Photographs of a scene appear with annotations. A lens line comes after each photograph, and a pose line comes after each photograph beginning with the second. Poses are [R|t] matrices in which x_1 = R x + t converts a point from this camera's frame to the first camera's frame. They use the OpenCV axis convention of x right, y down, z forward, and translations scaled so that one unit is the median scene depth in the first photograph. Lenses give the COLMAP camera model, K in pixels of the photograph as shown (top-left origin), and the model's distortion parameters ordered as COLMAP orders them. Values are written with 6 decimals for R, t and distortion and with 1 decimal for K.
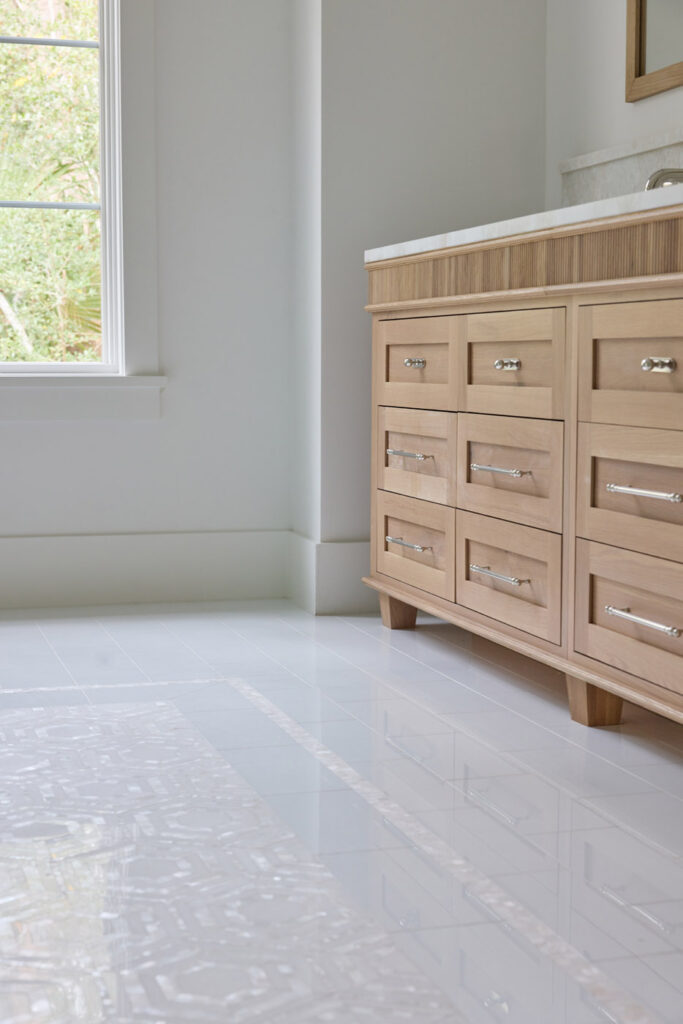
lens RADIAL K [[1603.3, 0, 346.5], [0, 1603.3, 512.7], [0, 0, 1]] dist [-0.065567, 0.000000]
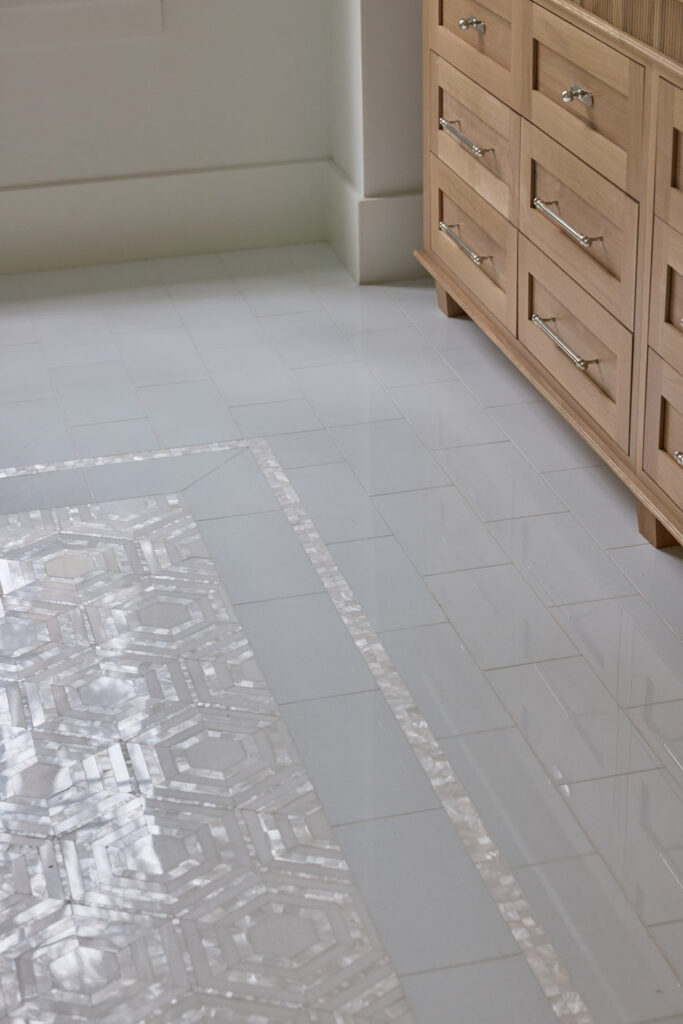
lens RADIAL K [[2019.8, 0, 336.9], [0, 2019.8, 511.3], [0, 0, 1]] dist [0.042837, 0.000000]
pose [[0.998488, -0.006055, -0.054641, 0.031600], [0.024752, 0.936997, 0.348460, -0.238680], [0.049088, -0.349286, 0.935730, -0.032906]]
